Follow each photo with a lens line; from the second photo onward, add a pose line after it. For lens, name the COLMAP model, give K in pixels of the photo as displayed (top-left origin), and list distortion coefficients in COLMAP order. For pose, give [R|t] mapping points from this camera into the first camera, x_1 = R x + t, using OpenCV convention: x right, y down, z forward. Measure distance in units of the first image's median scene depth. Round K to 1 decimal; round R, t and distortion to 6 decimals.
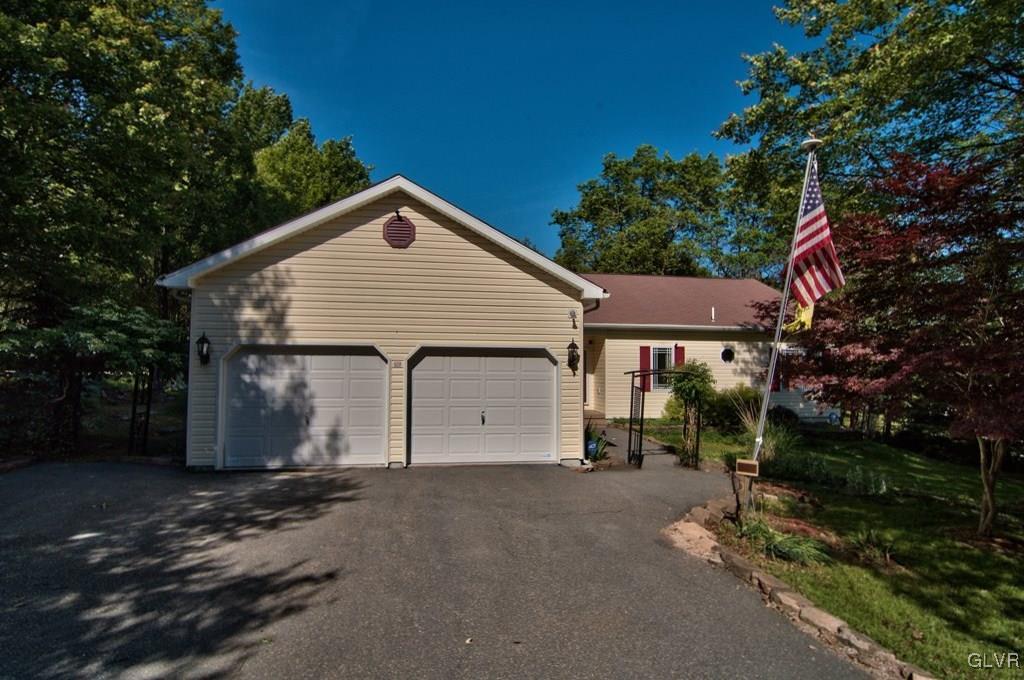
lens RADIAL K [[488.5, 0, 511.1], [0, 488.5, 333.6], [0, 0, 1]] dist [-0.006805, -0.010961]
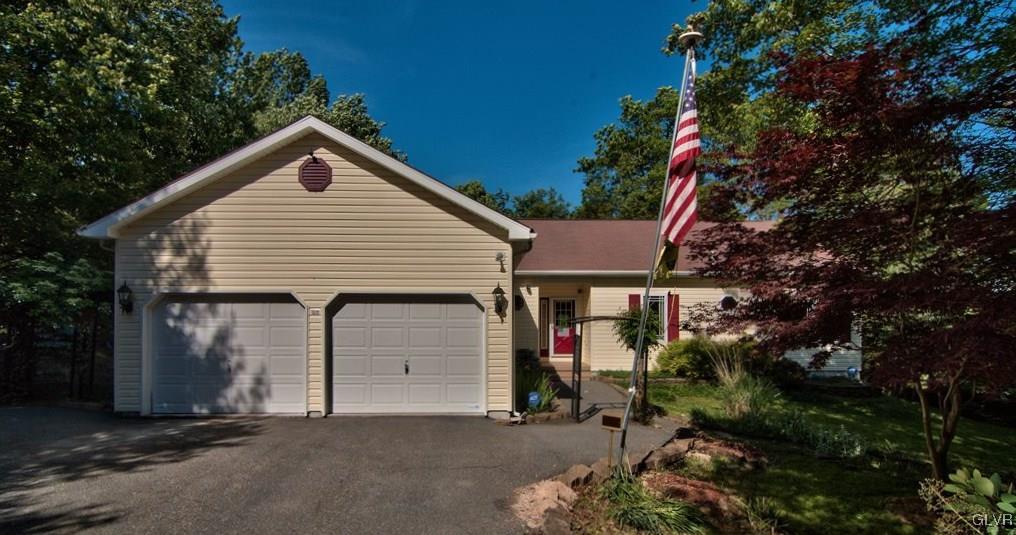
lens RADIAL K [[491.7, 0, 493.6], [0, 491.7, 306.0], [0, 0, 1]] dist [-0.023904, -0.004596]
pose [[0.993526, -0.009494, -0.113203, 0.229625], [0.013703, 0.999241, 0.036453, 0.020996], [0.112771, -0.037769, 0.992903, 0.069761]]
